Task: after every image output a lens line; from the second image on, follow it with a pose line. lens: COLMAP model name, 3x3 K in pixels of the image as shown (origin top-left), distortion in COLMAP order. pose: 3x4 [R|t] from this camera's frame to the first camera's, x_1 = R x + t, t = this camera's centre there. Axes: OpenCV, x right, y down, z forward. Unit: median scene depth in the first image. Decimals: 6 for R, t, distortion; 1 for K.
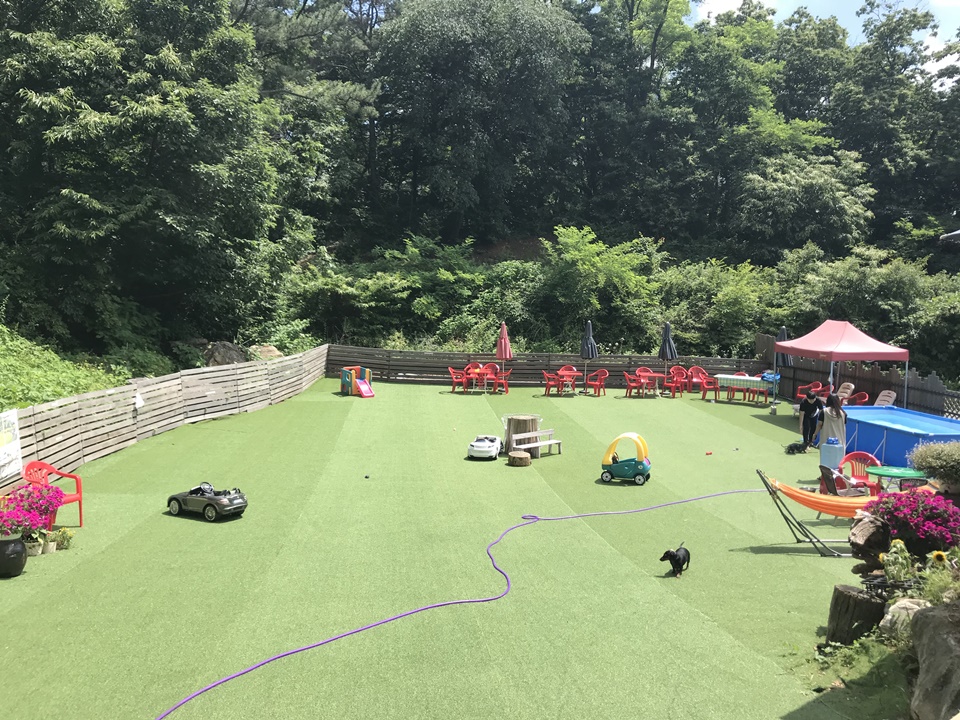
lens RADIAL K [[789.8, 0, 480.0], [0, 789.8, 360.0], [0, 0, 1]] dist [0.037179, -0.051902]
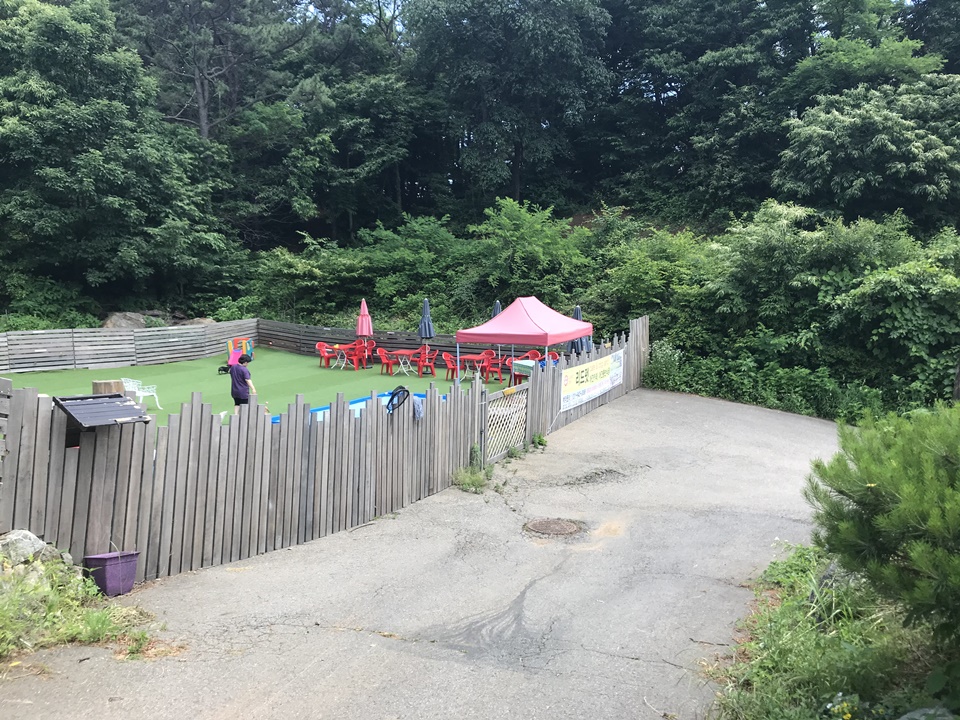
lens RADIAL K [[789.8, 0, 480.0], [0, 789.8, 360.0], [0, 0, 1]] dist [0.037179, -0.051902]
pose [[0.854970, 0.046699, -0.516571, 0.650105], [-0.037911, 0.998901, 0.027556, -0.003460], [0.517290, -0.003975, 0.855801, 0.199077]]
